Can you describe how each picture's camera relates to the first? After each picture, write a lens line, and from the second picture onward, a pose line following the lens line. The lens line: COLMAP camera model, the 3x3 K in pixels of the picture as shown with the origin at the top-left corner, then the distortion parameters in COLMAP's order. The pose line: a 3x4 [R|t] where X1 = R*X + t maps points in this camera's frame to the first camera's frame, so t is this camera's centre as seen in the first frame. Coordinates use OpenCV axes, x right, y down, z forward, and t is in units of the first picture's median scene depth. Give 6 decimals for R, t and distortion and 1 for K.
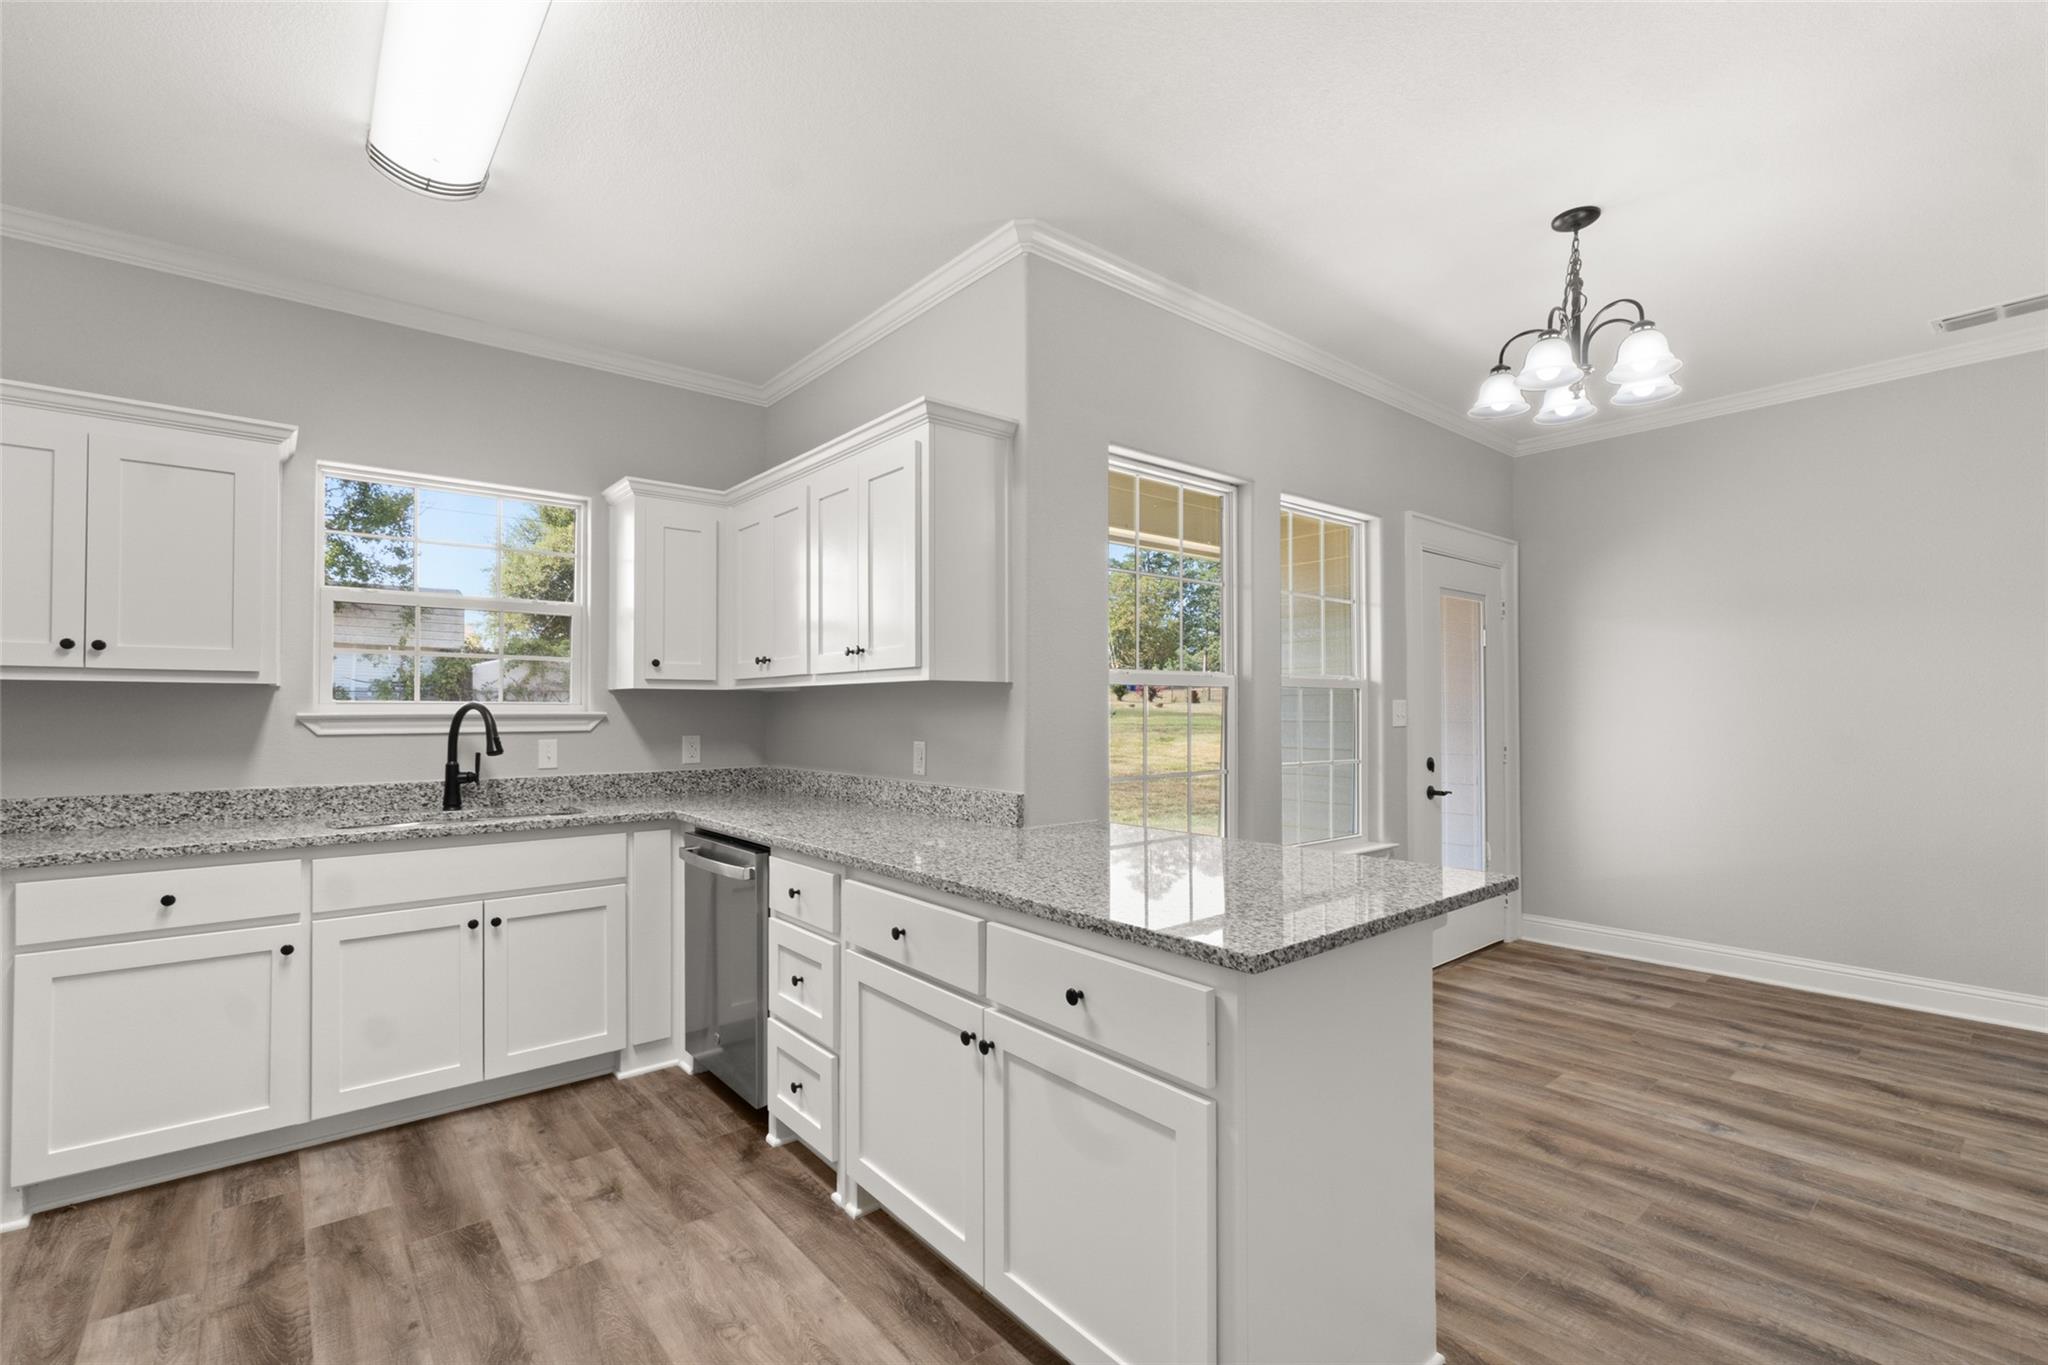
lens RADIAL K [[892.0, 0, 1011.4], [0, 892.0, 699.9], [0, 0, 1]] dist [-0.005683, 0.001312]
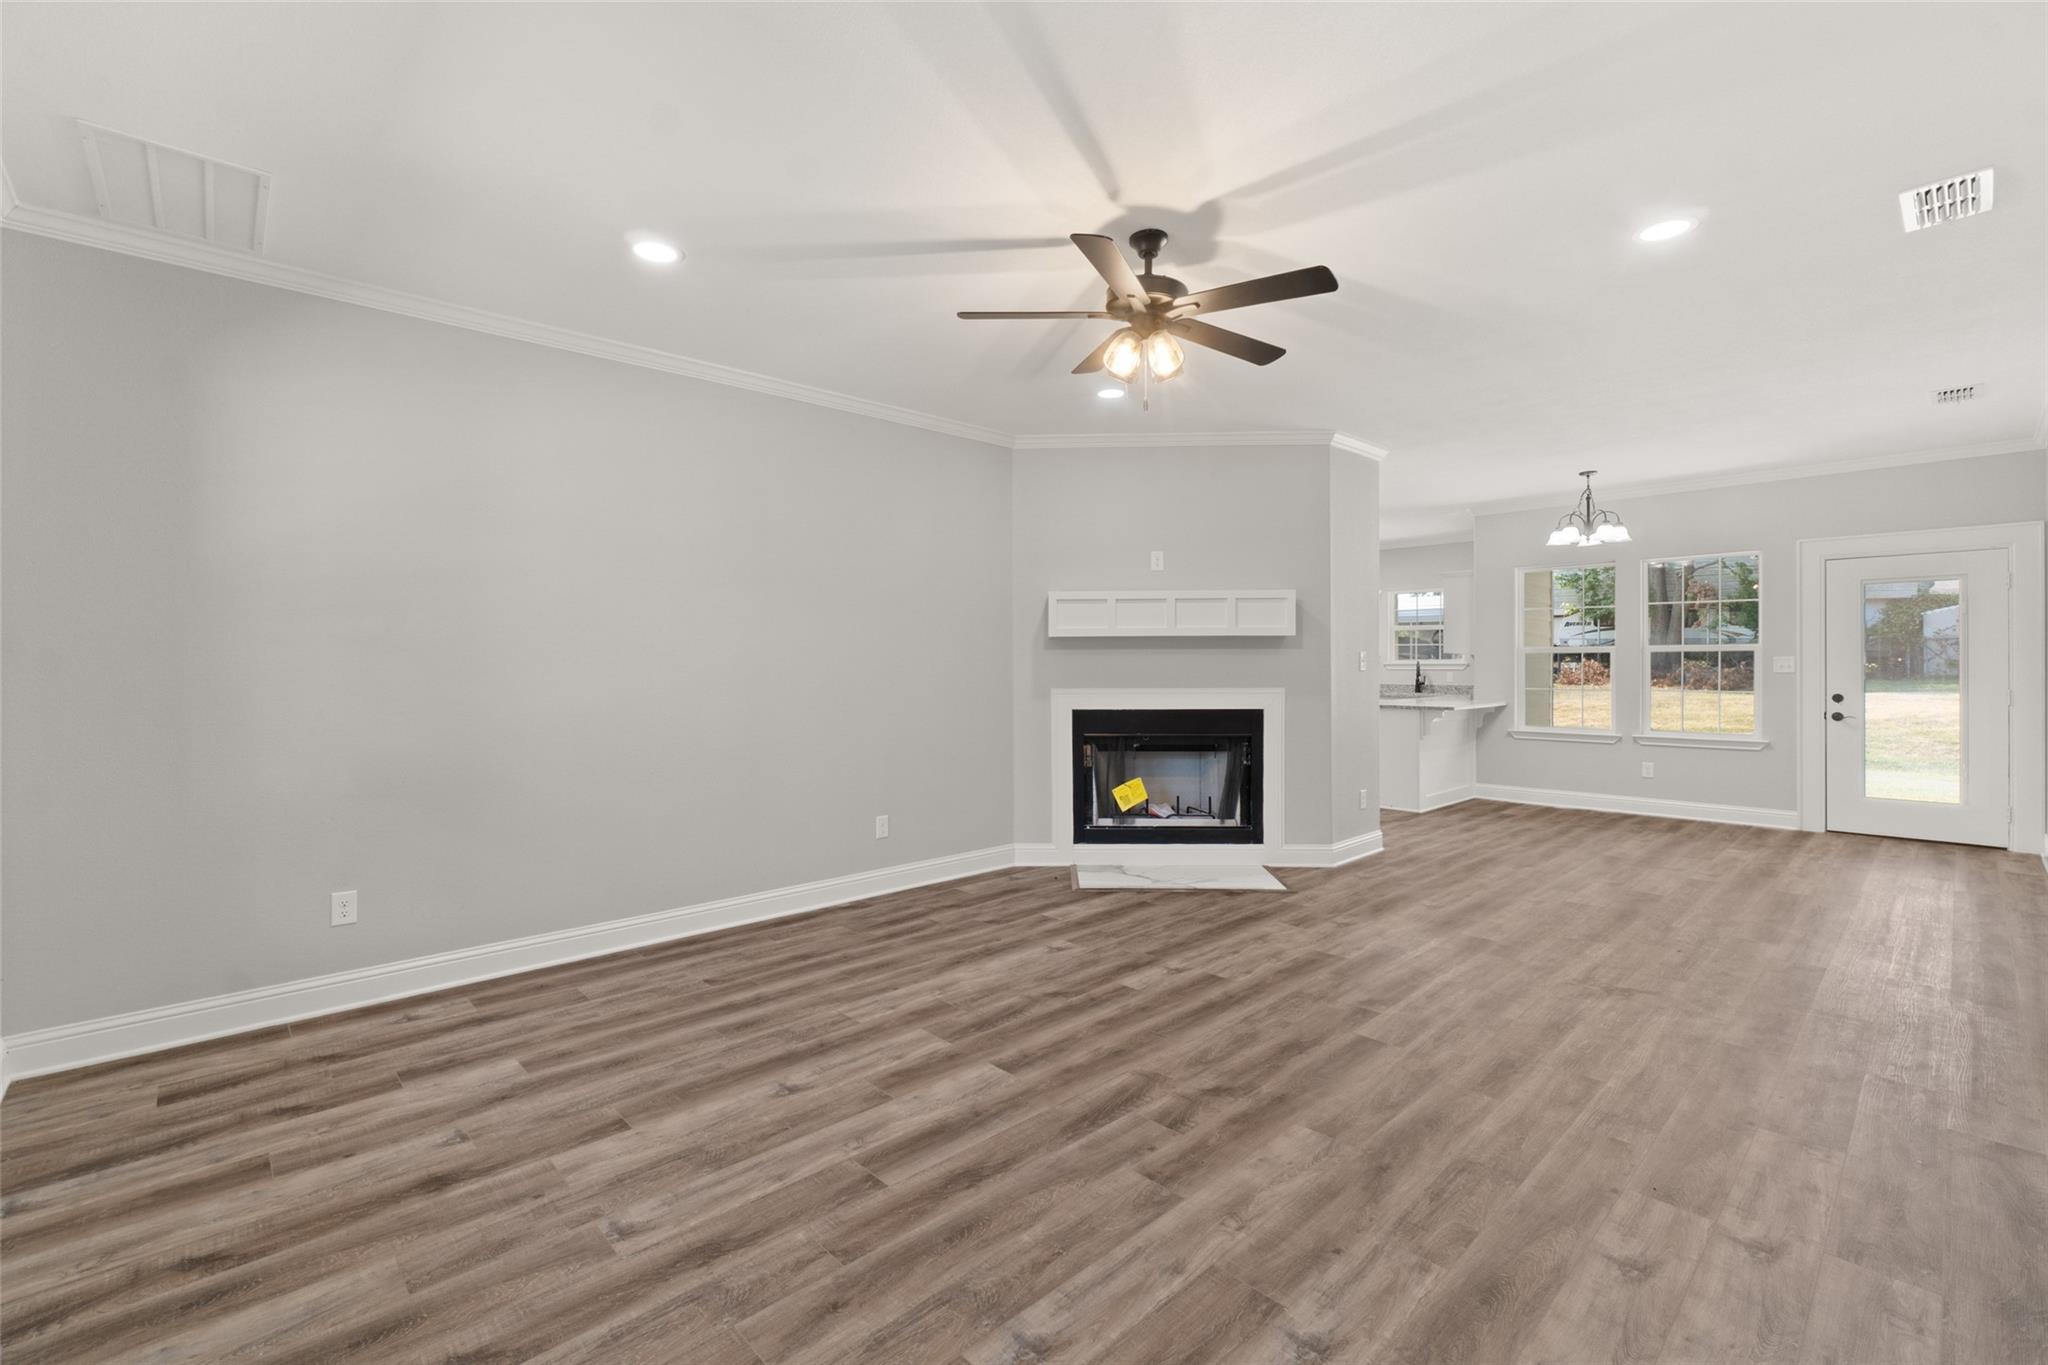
lens RADIAL K [[871.6, 0, 1018.1], [0, 871.6, 670.7], [0, 0, 1]] dist [-0.006968, -0.000123]
pose [[0.060365, 0.011881, -0.998106, 2.782123], [0.015845, 0.999792, 0.012860, -0.026083], [0.998051, -0.016591, 0.060164, -0.732994]]
